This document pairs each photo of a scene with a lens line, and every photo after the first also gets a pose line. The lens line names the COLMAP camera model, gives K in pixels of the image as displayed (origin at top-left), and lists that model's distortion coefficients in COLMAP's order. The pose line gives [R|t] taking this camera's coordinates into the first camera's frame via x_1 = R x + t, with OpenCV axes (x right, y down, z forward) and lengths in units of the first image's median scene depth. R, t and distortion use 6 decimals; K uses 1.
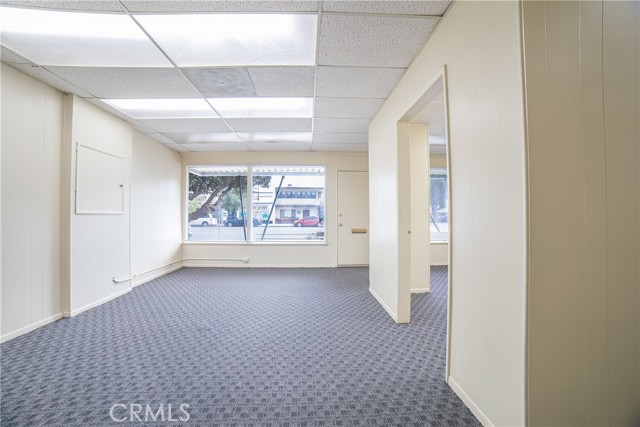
lens RADIAL K [[256.3, 0, 317.5], [0, 256.3, 213.5], [0, 0, 1]] dist [-0.091918, 0.031486]
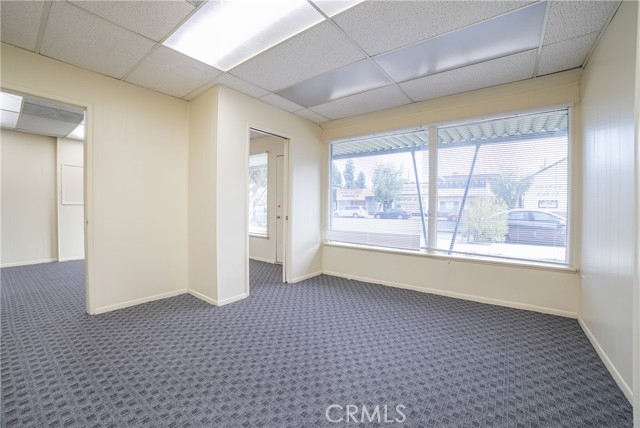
lens RADIAL K [[261.4, 0, 326.0], [0, 261.4, 209.5], [0, 0, 1]] dist [-0.101036, 0.033636]
pose [[0.780519, 0.010096, -0.625050, 0.791430], [-0.001496, 0.999897, 0.014284, 0.005703], [0.625130, -0.010214, 0.780454, 0.395695]]
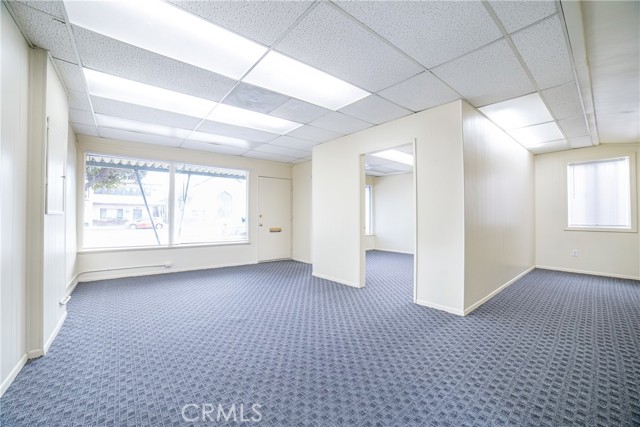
lens RADIAL K [[256.3, 0, 317.5], [0, 256.3, 213.5], [0, 0, 1]] dist [-0.091918, 0.031486]
pose [[0.806006, 0.008586, 0.591845, -0.370786], [-0.006632, 0.999963, -0.005475, -0.000766], [-0.591870, 0.000488, 0.806033, -0.039458]]
